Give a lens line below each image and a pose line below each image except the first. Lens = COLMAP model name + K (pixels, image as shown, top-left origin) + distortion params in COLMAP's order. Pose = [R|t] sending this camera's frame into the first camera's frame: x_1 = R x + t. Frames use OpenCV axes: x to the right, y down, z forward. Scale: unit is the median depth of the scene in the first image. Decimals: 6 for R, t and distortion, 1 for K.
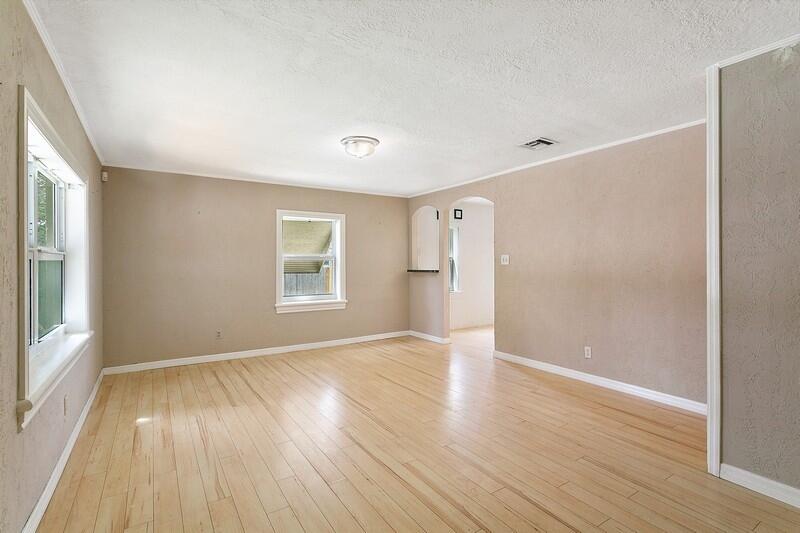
lens RADIAL K [[382.3, 0, 400.6], [0, 382.3, 261.8], [0, 0, 1]] dist [-0.002196, 0.000109]
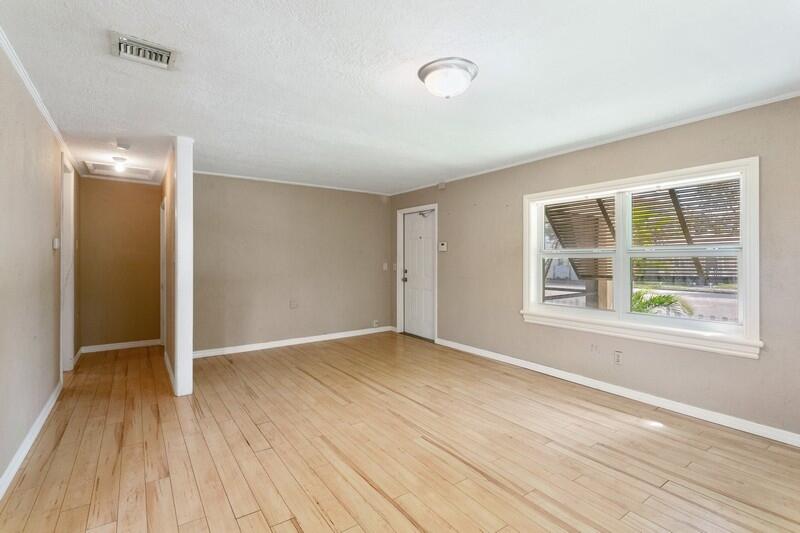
lens RADIAL K [[382.3, 0, 401.5], [0, 382.3, 266.1], [0, 0, 1]] dist [-0.002196, 0.000109]
pose [[-0.999175, 0.003455, -0.040462, -0.001007], [0.002881, 0.999894, 0.014243, 0.003036], [0.040507, 0.014115, -0.999080, 1.969534]]
